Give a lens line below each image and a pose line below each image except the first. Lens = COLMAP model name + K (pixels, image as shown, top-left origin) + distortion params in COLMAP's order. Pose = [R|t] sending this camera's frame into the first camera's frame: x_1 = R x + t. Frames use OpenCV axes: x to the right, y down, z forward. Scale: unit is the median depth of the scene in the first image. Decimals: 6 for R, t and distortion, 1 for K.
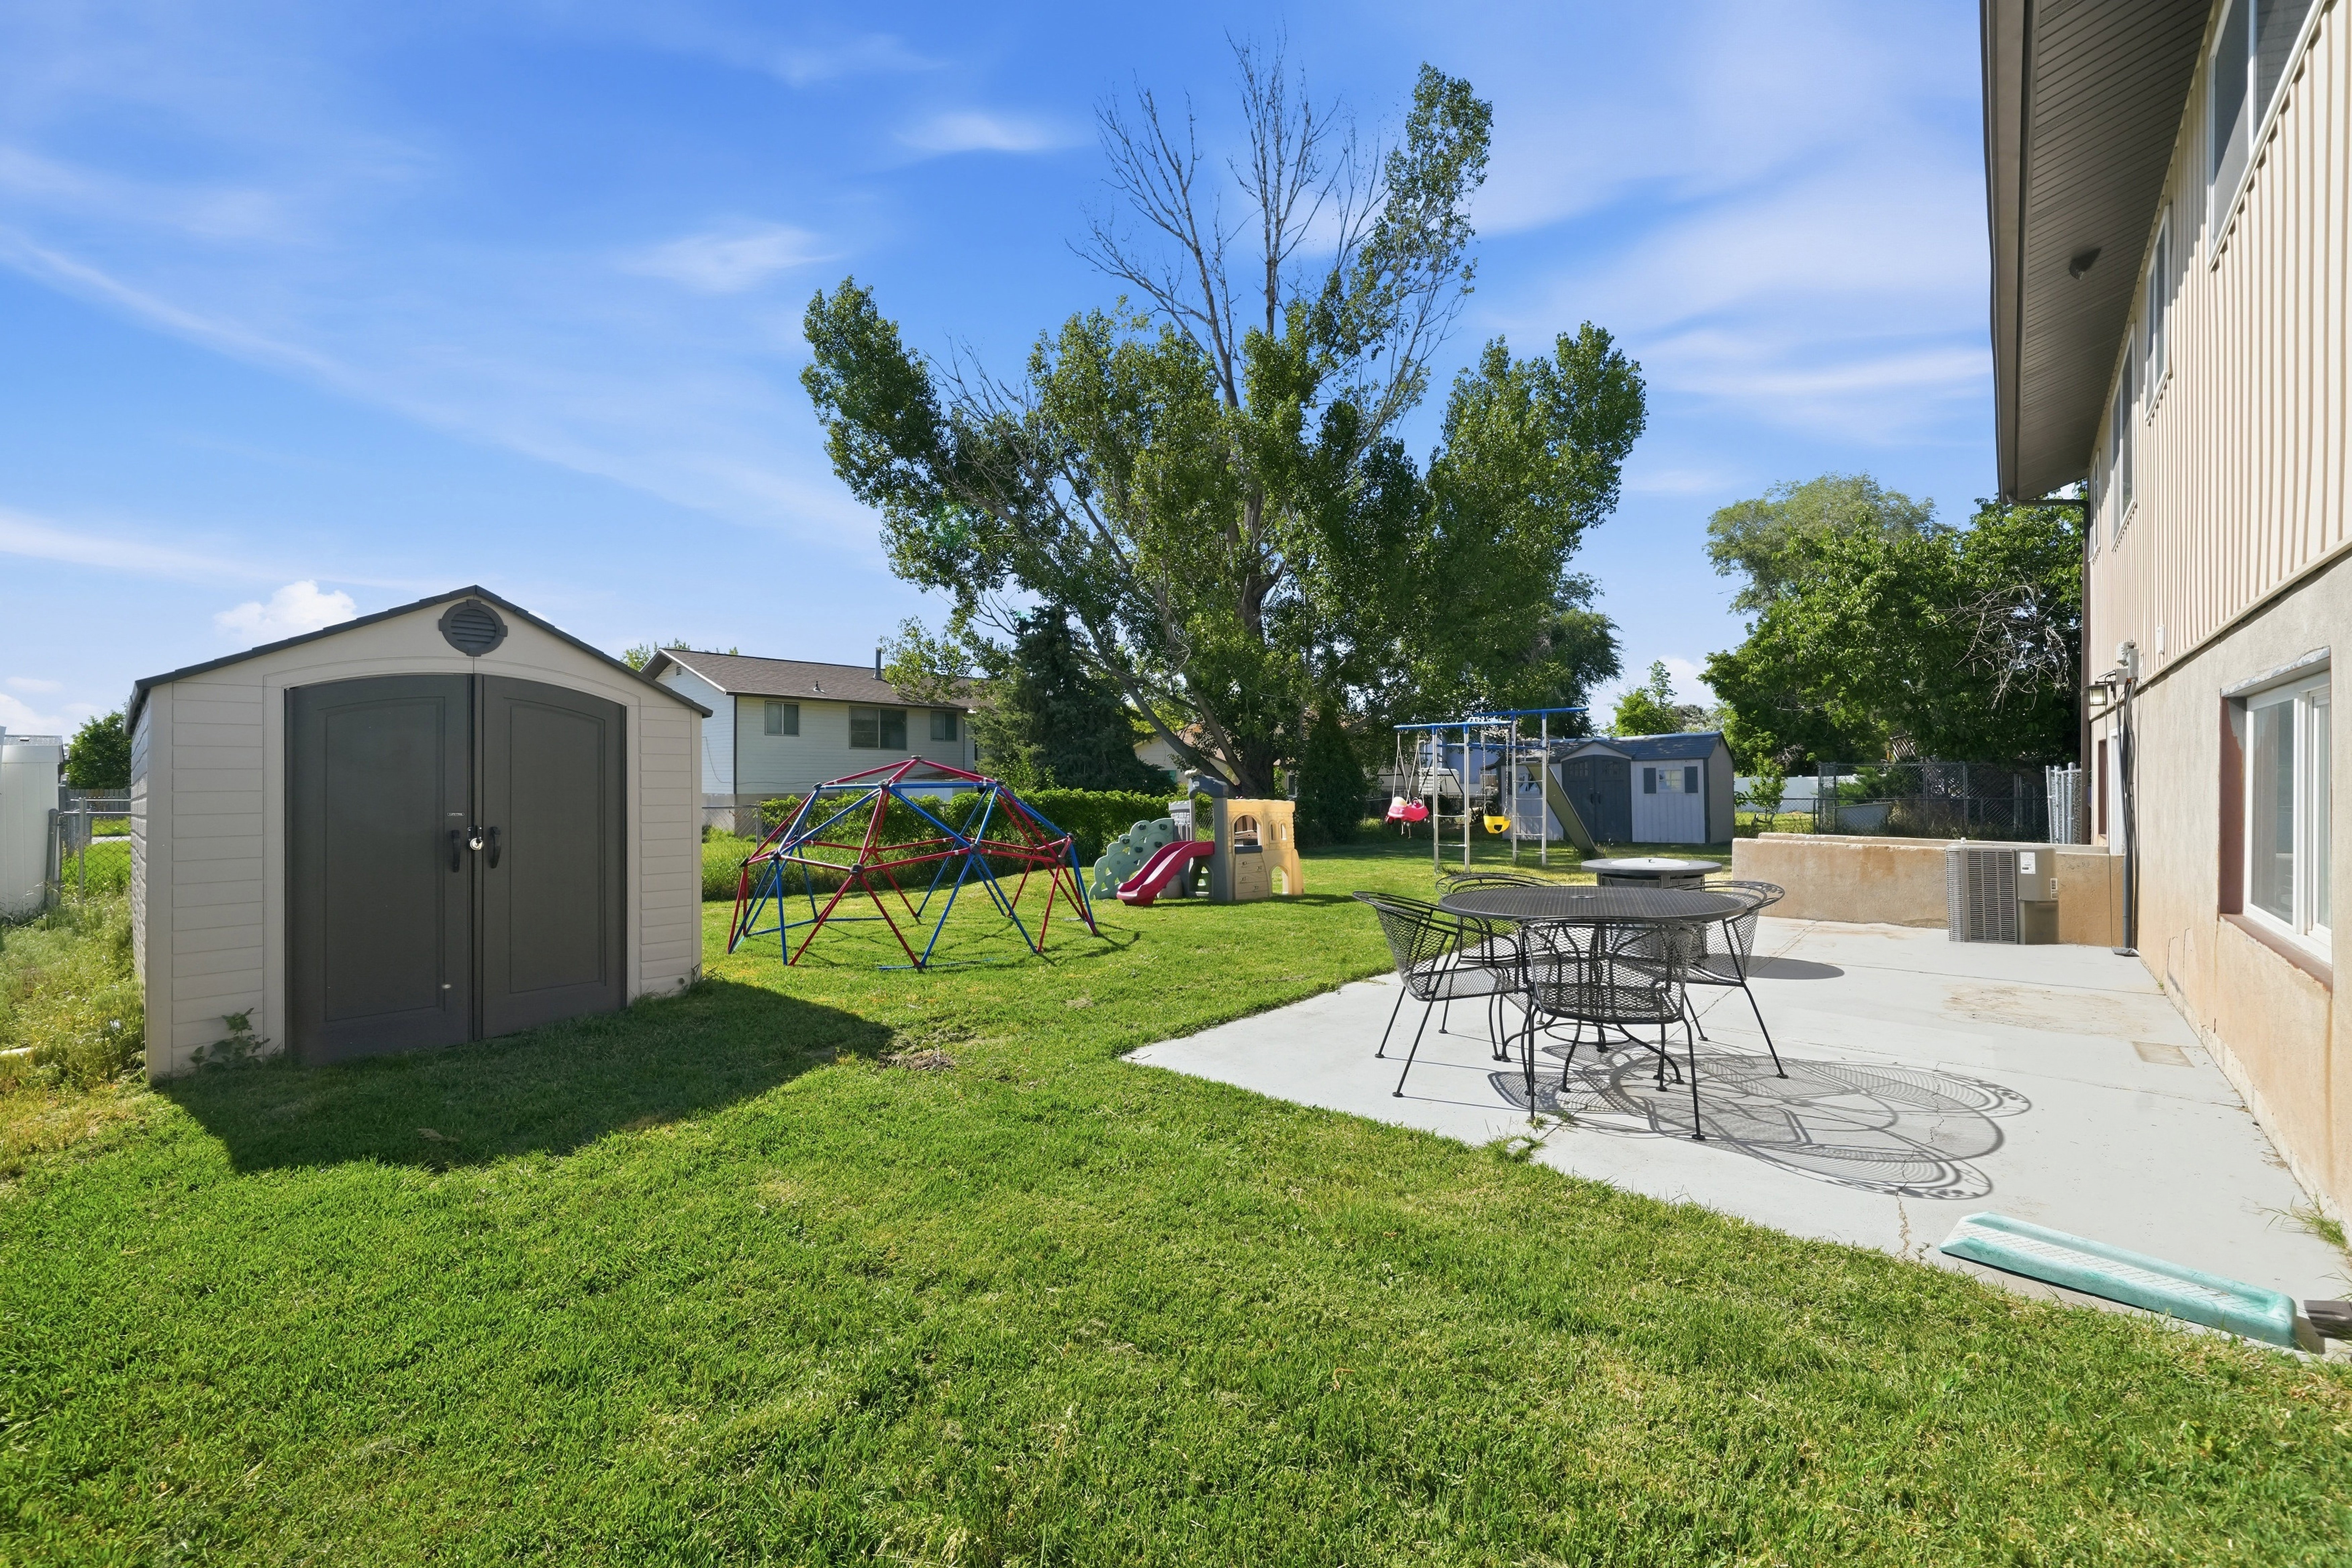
lens RADIAL K [[967.5, 0, 1165.5], [0, 967.5, 781.8], [0, 0, 1]] dist [0.011182, 0.000157]
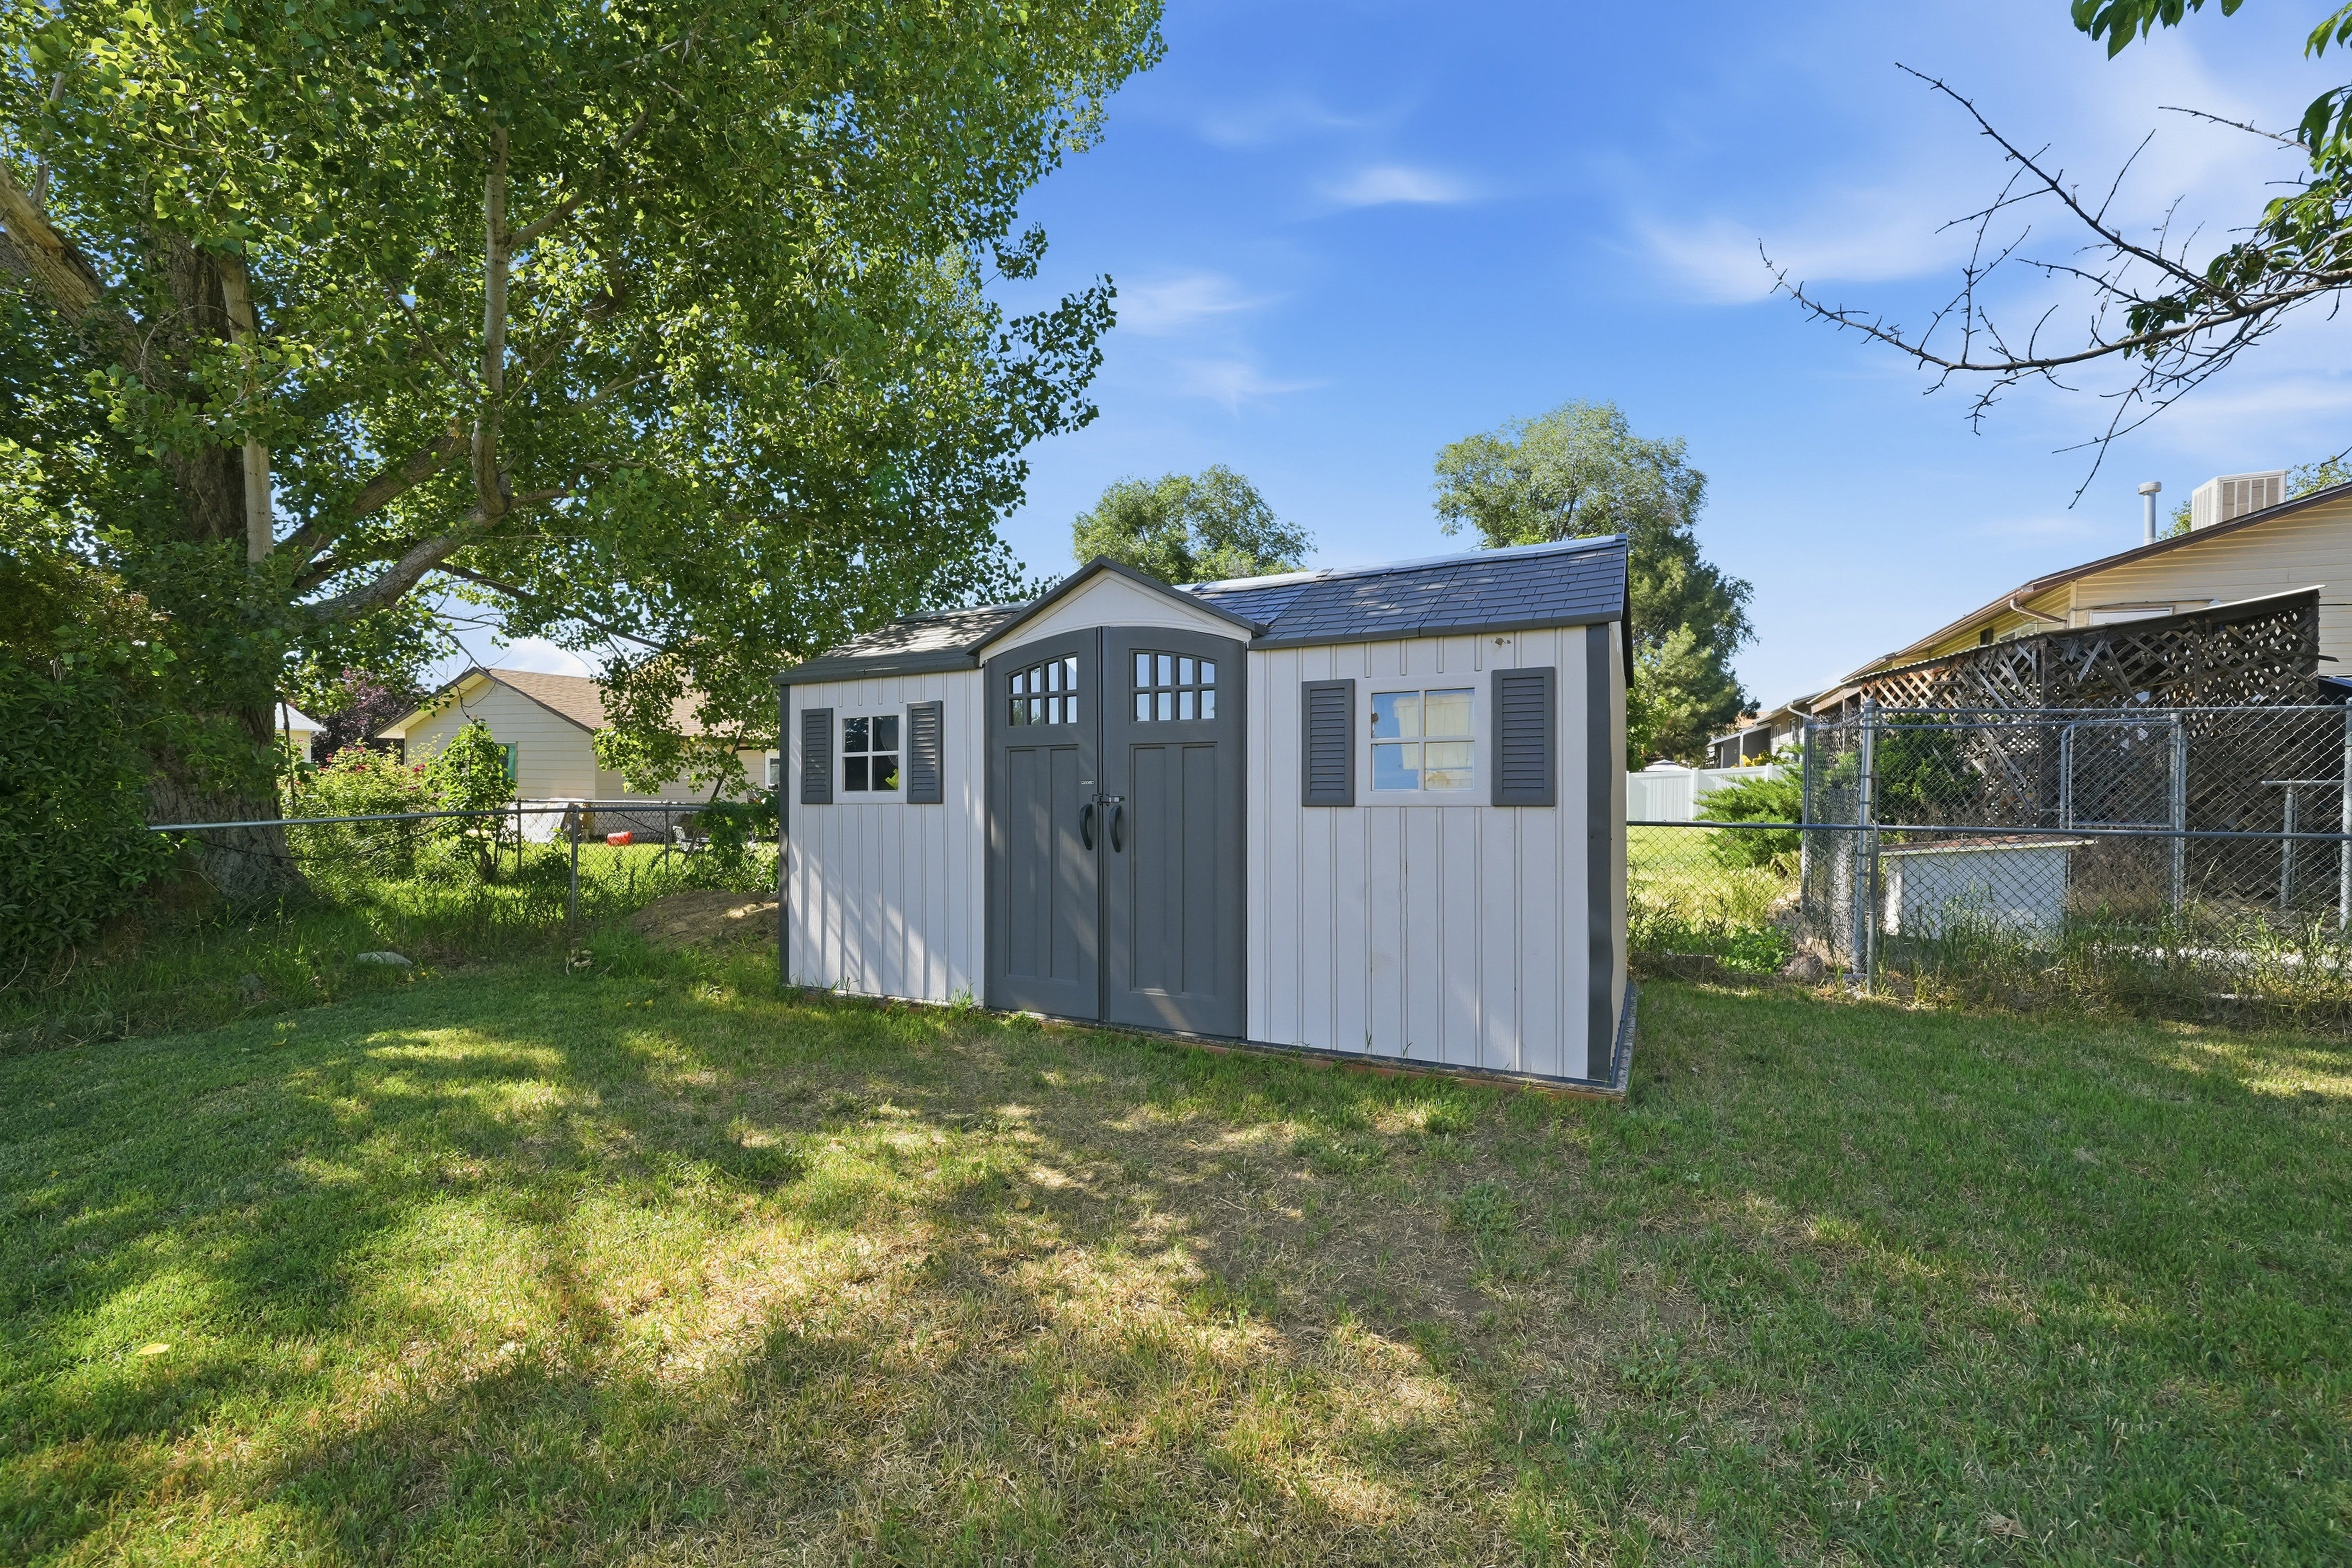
lens RADIAL K [[967.5, 0, 1165.5], [0, 967.5, 781.8], [0, 0, 1]] dist [0.011182, 0.000157]
pose [[0.968462, 0.004601, 0.249119, 0.425914], [-0.004976, 0.999987, 0.000874, 0.006964], [-0.249112, -0.002086, 0.968473, 0.832891]]
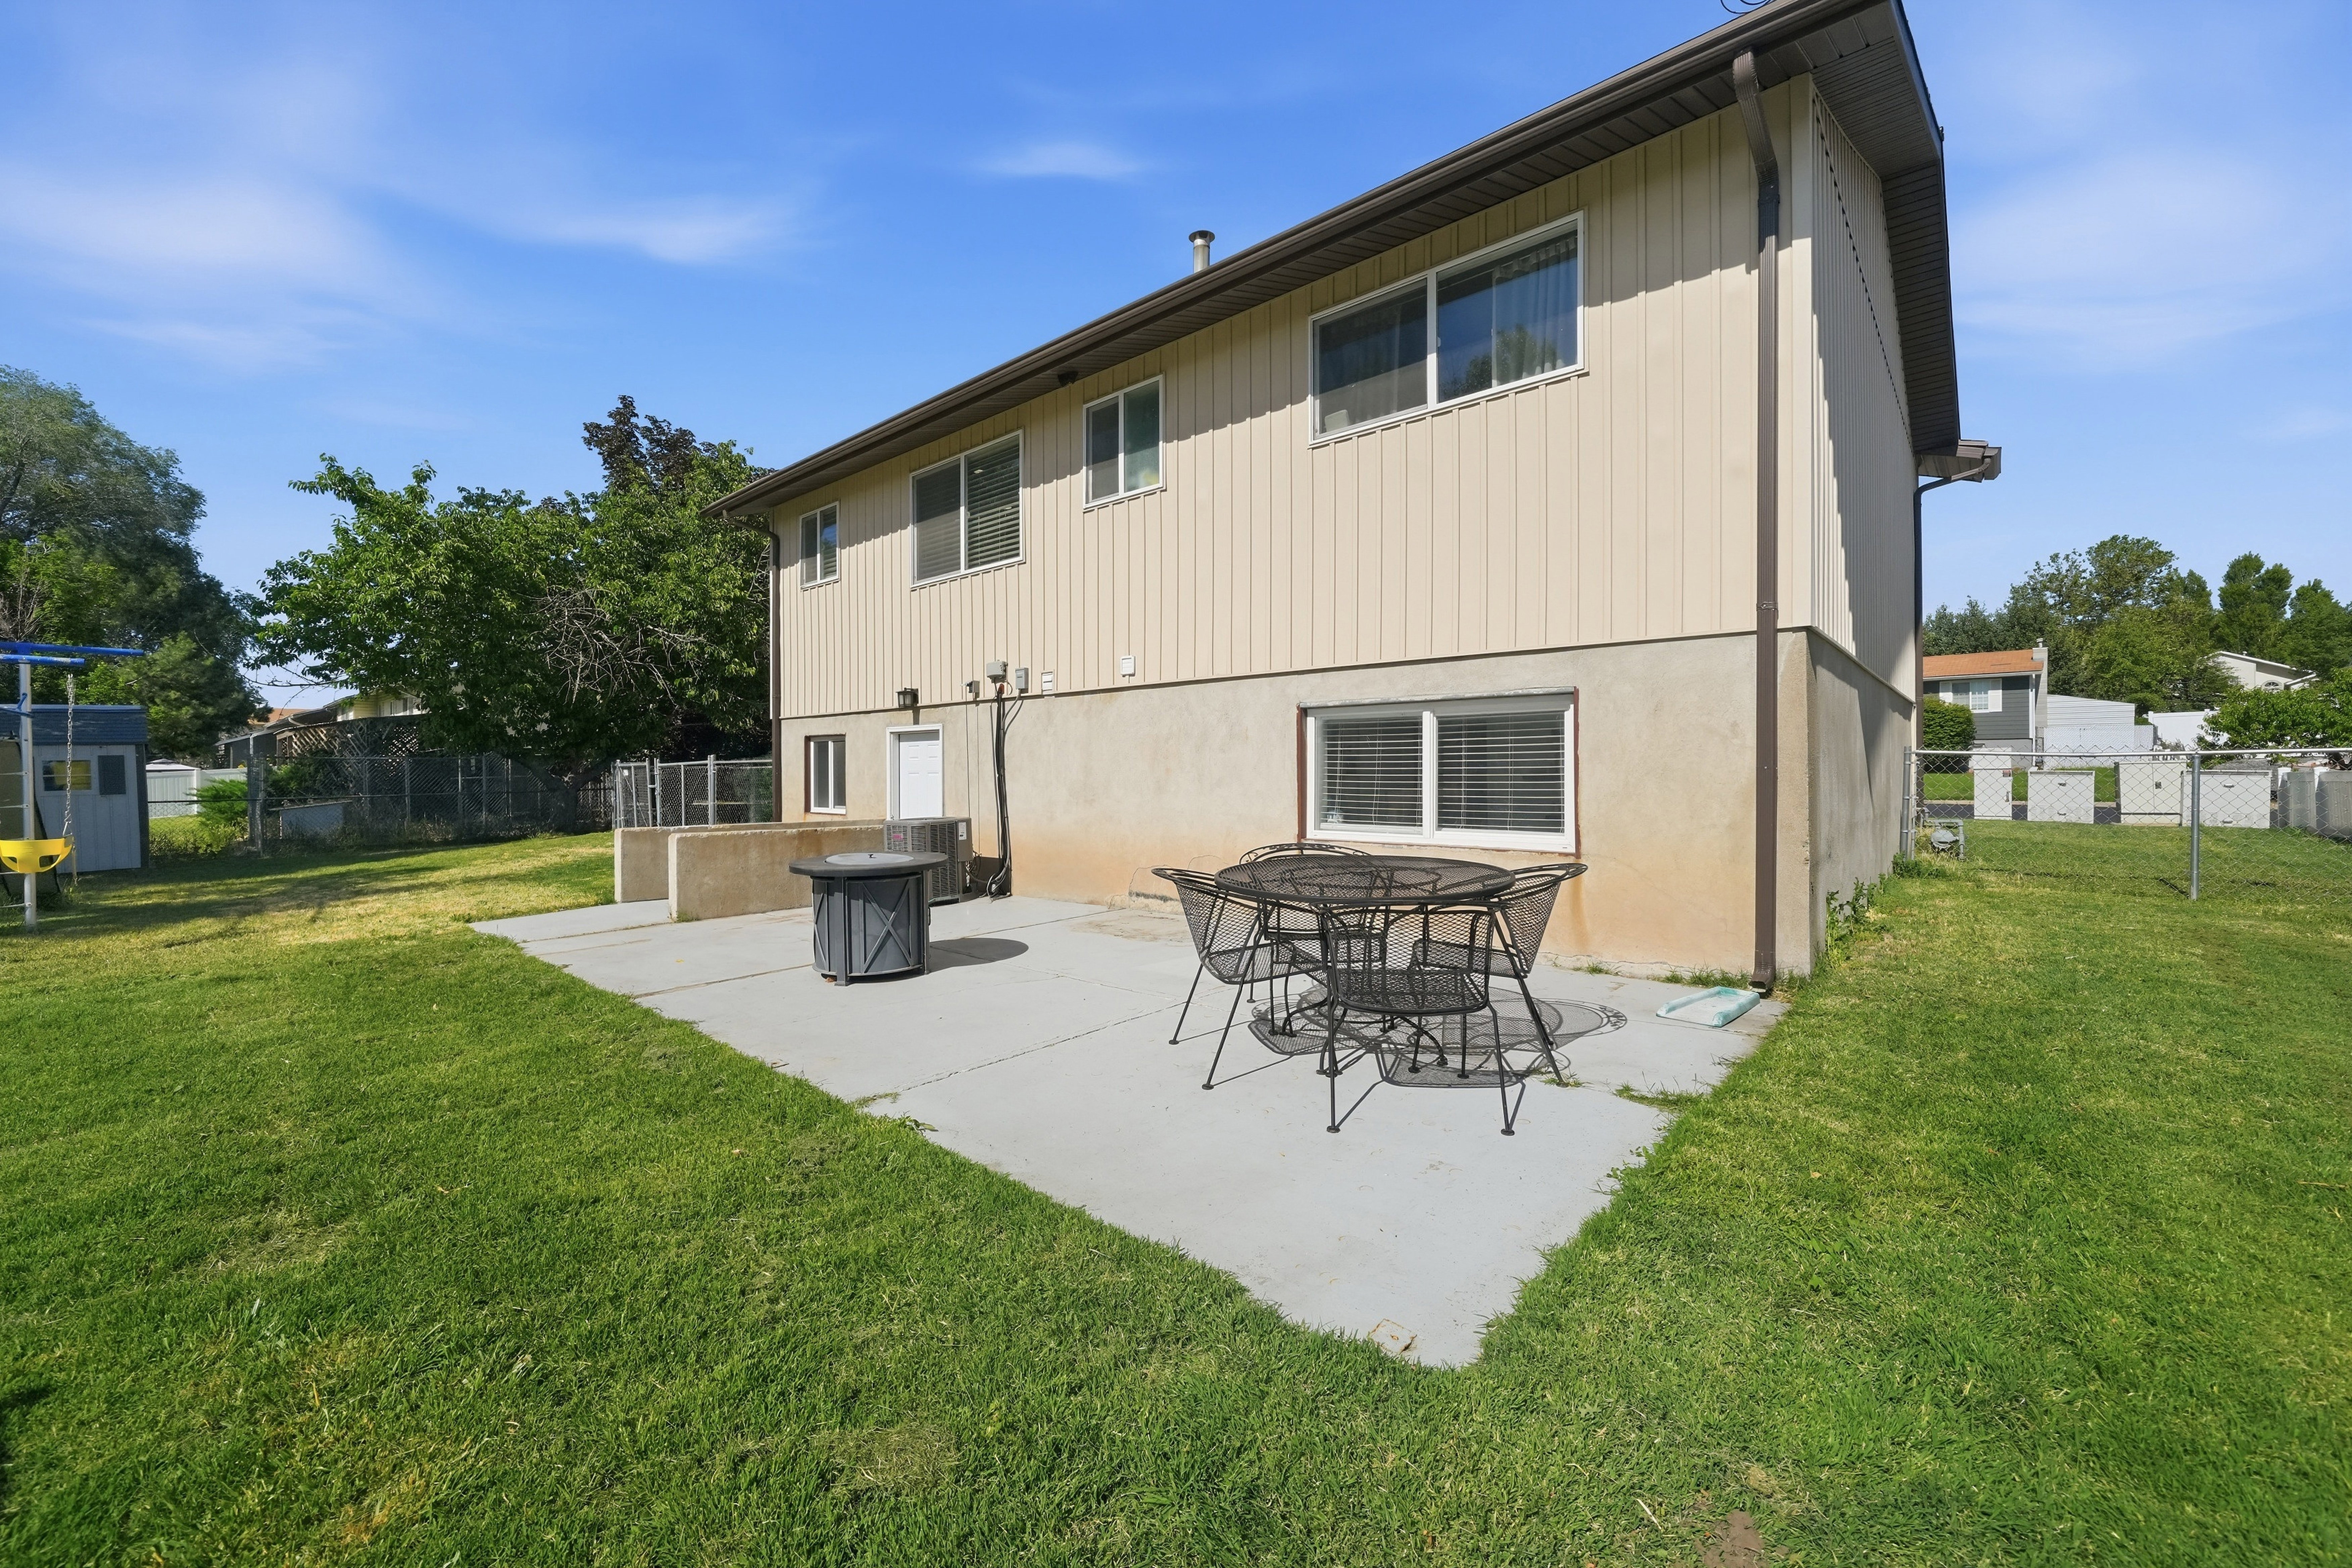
lens RADIAL K [[967.5, 0, 1165.5], [0, 967.5, 781.8], [0, 0, 1]] dist [0.011182, 0.000157]
pose [[0.047158, -0.013631, 0.998794, -0.110881], [0.011277, 0.999850, 0.013113, 0.002183], [-0.998824, 0.010645, 0.047305, 0.228849]]
